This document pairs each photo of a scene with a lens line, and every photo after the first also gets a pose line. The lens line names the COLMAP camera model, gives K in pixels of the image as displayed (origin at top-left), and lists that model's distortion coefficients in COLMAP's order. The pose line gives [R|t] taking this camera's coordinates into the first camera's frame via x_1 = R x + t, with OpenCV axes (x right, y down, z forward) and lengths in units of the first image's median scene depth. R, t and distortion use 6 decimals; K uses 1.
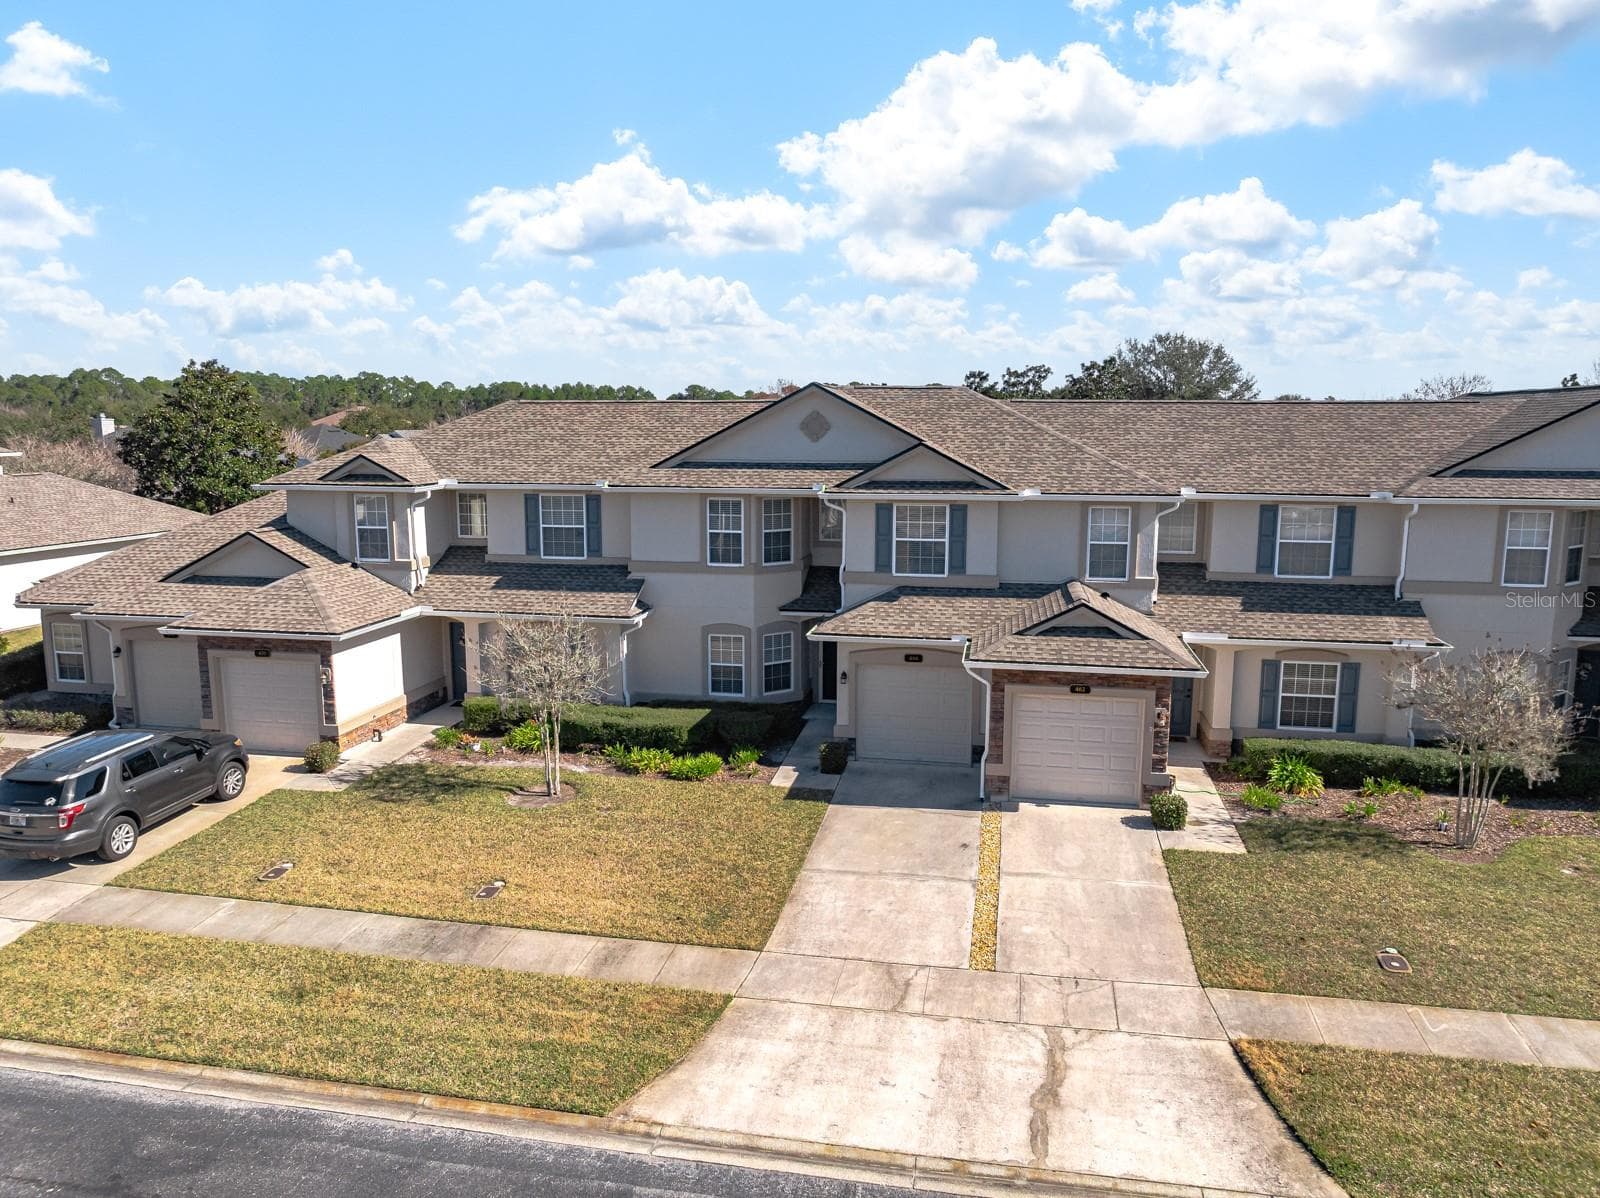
lens RADIAL K [[1123.5, 0, 808.0], [0, 1123.5, 597.2], [0, 0, 1]] dist [-0.033052, 0.024650]
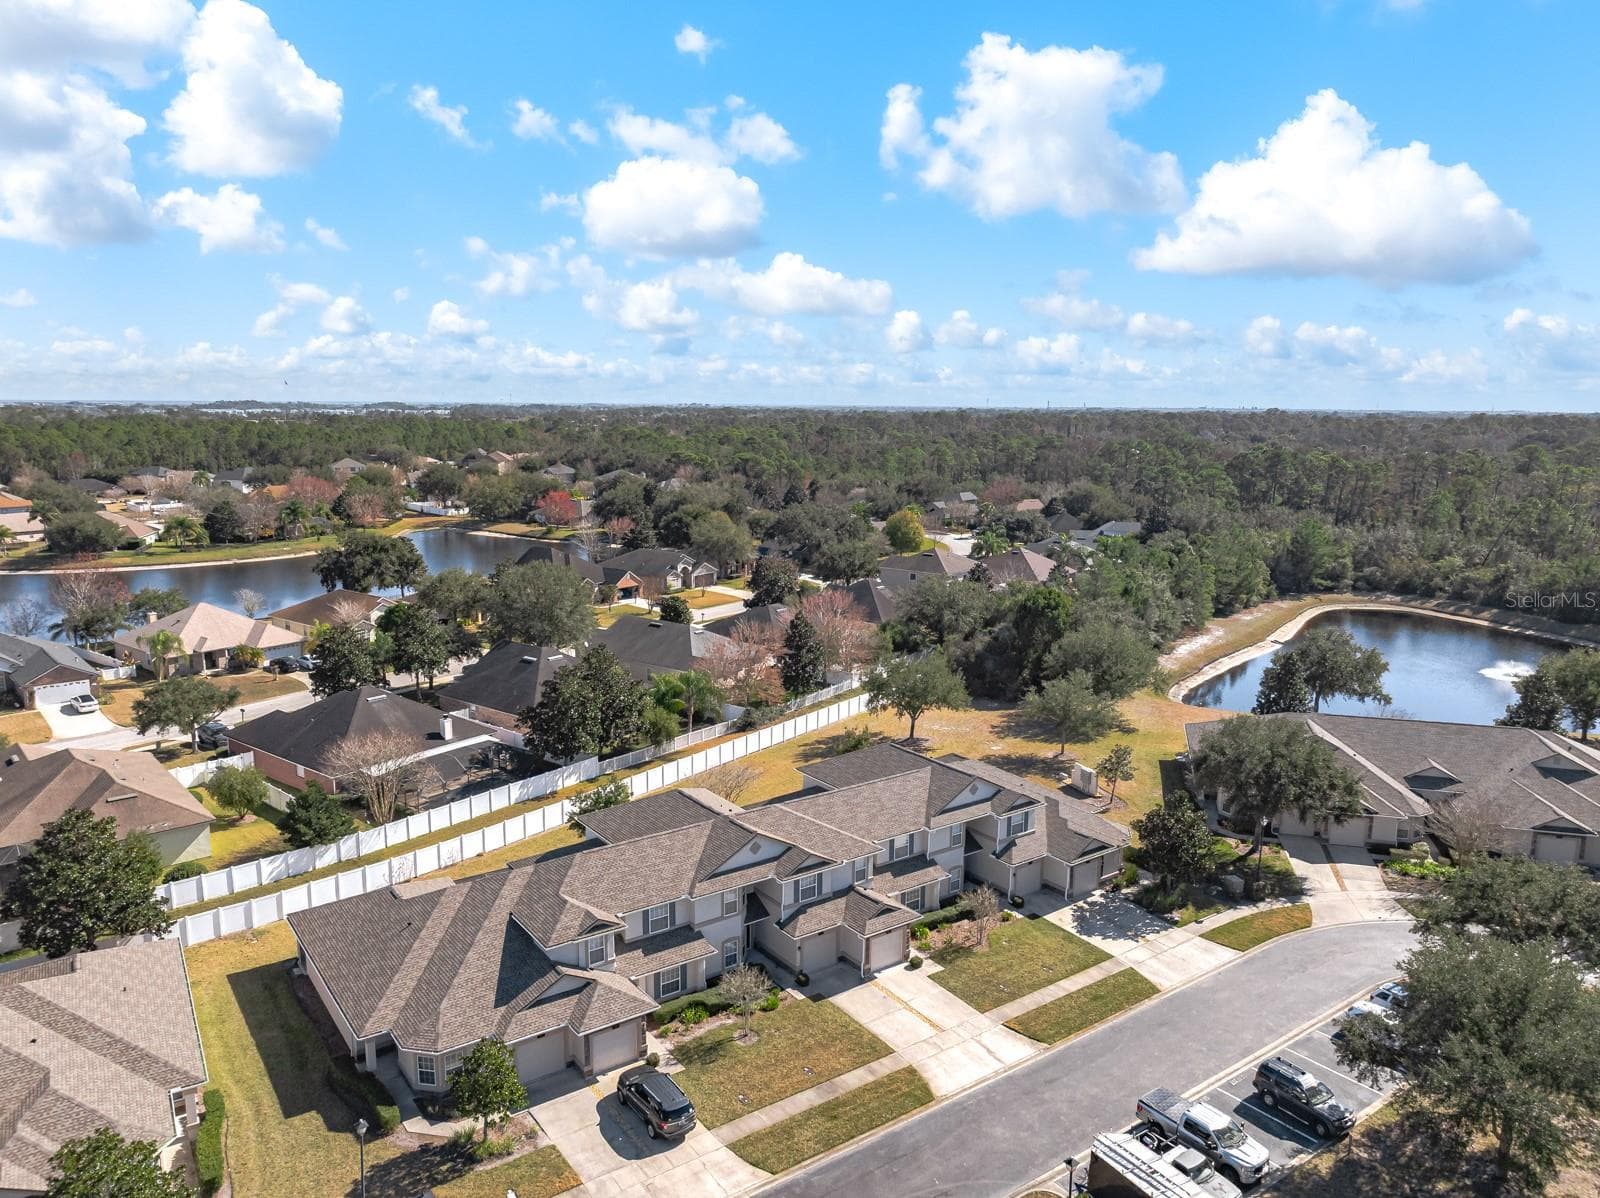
lens RADIAL K [[1123.5, 0, 808.0], [0, 1123.5, 597.2], [0, 0, 1]] dist [-0.033052, 0.024650]
pose [[0.689848, -0.119501, 0.714023, -1.855084], [0.105823, 0.992334, 0.063840, -0.976494], [-0.716178, 0.031521, 0.697205, -0.930760]]
